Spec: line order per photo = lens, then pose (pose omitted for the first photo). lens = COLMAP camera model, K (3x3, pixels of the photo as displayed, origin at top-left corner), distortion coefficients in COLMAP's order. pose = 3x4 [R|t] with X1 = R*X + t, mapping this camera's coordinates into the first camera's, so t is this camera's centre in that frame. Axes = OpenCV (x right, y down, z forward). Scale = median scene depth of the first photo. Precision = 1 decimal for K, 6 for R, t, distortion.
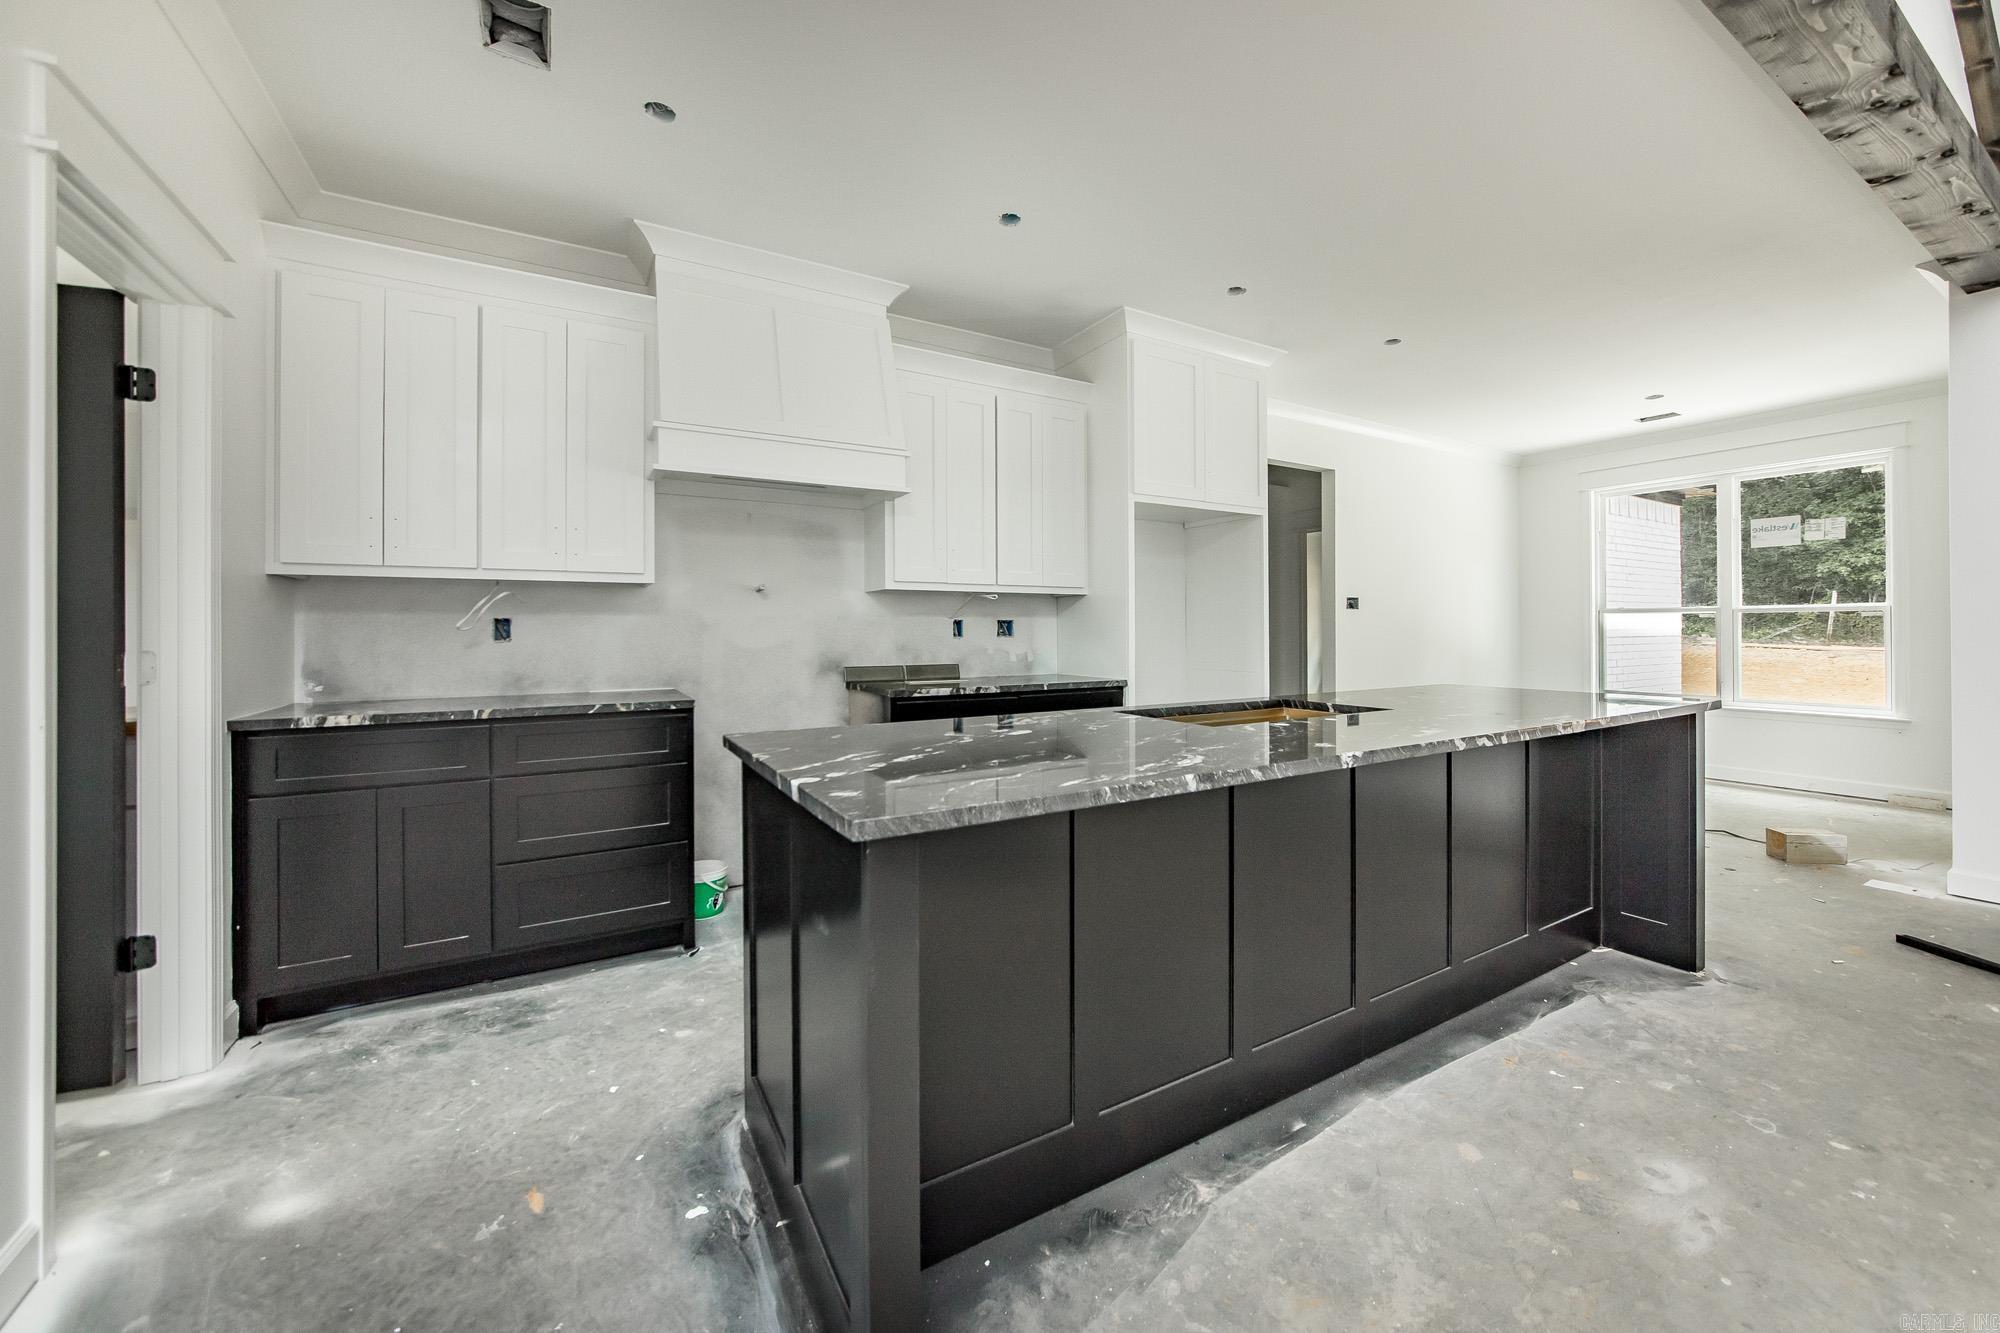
lens RADIAL K [[762.2, 0, 1046.5], [0, 762.2, 629.3], [0, 0, 1]] dist [-0.004382, 0.000411]
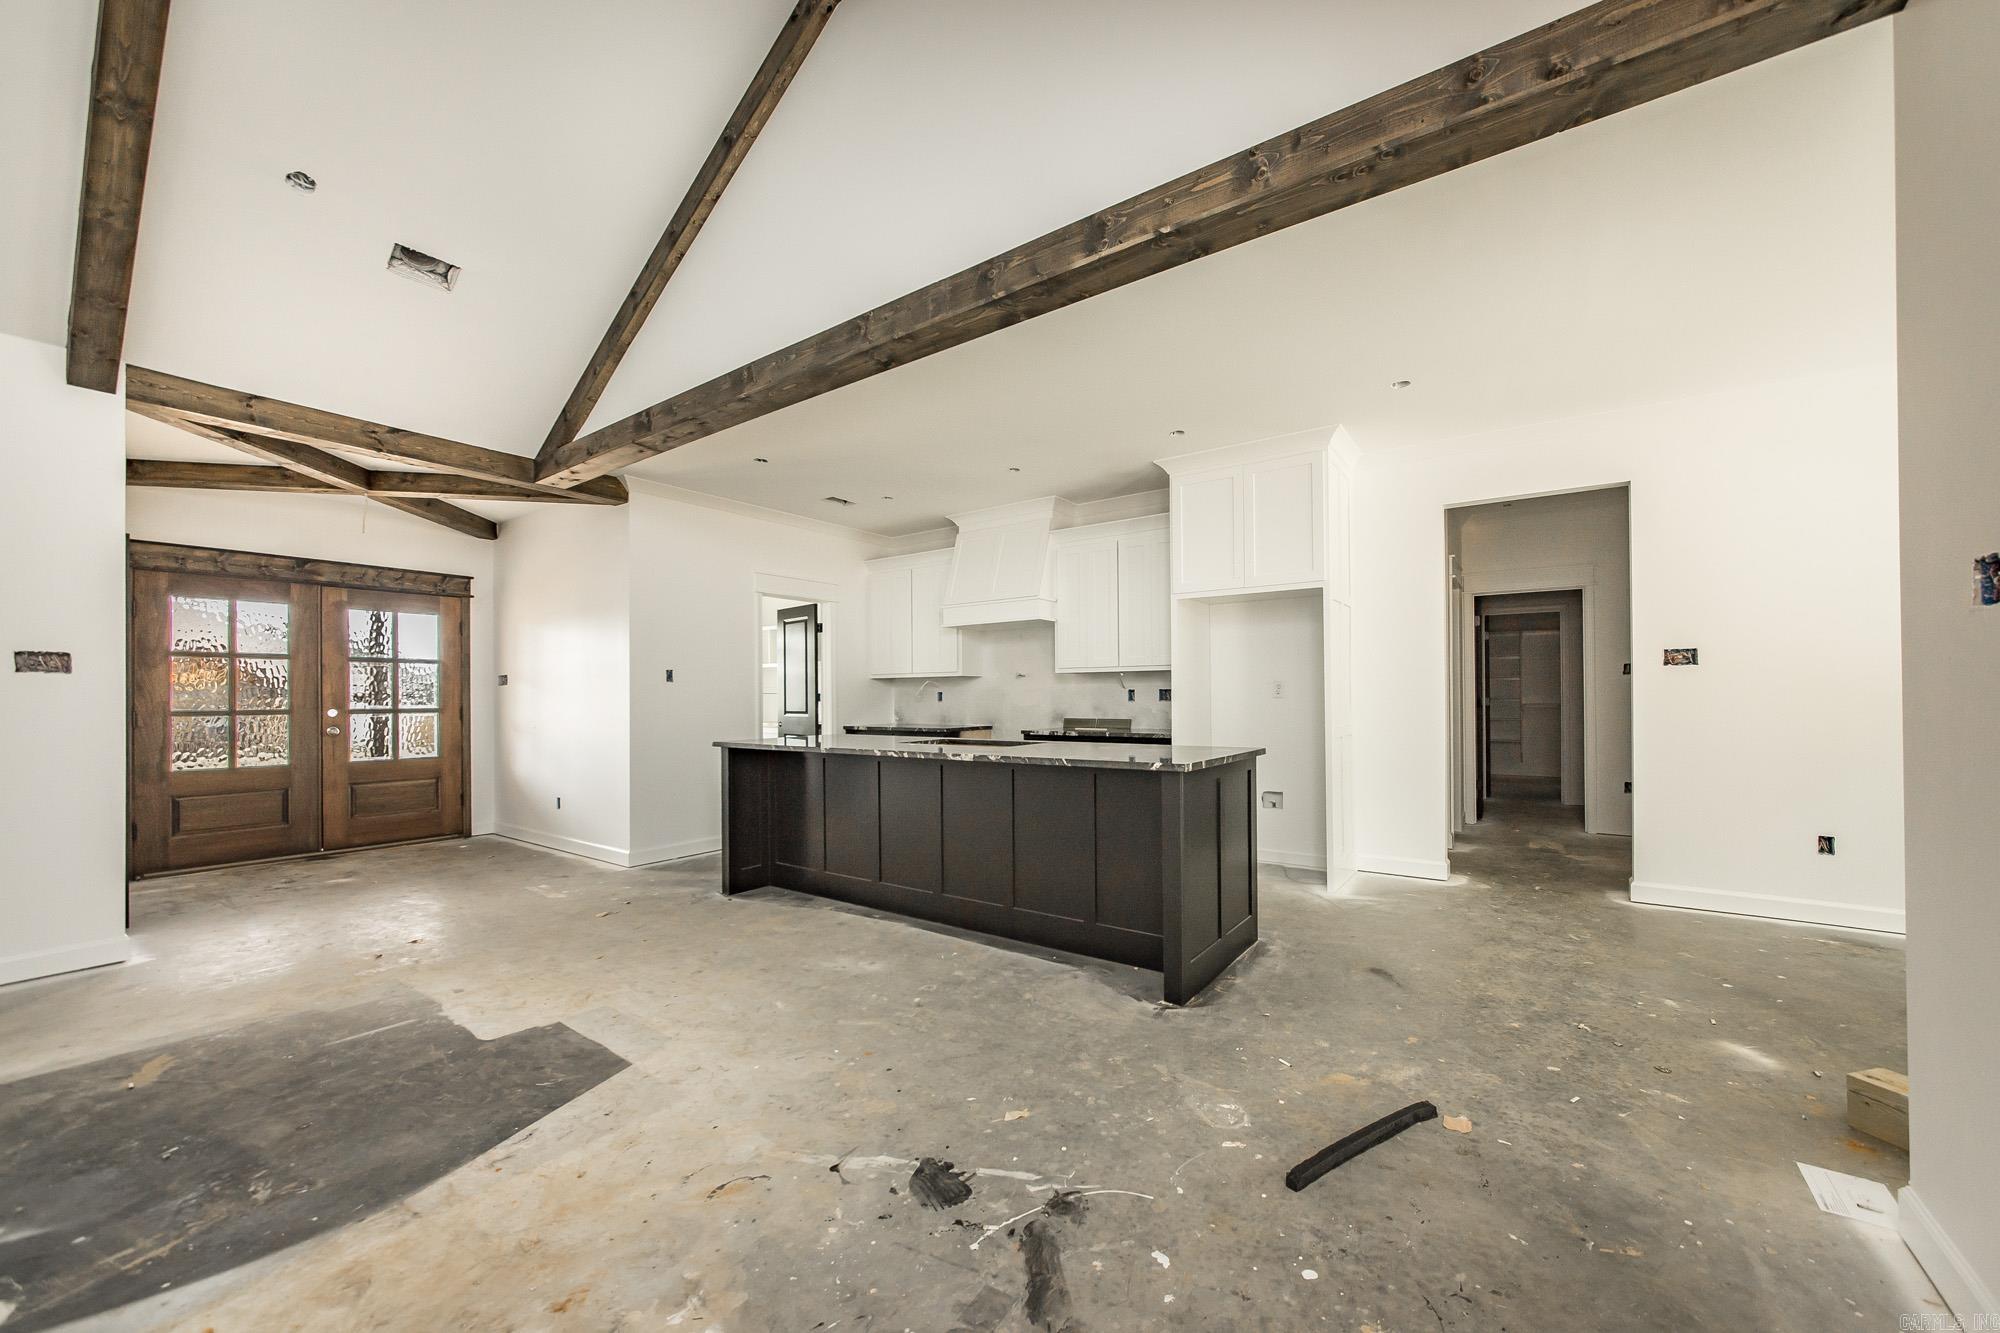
lens RADIAL K [[745.9, 0, 1023.7], [0, 745.9, 692.7], [0, 0, 1]] dist [-0.016294, 0.004090]
pose [[0.397383, -0.003047, -0.917648, 1.771267], [0.007333, 0.999973, -0.000145, -0.011782], [0.917623, -0.006671, 0.397395, 0.360769]]
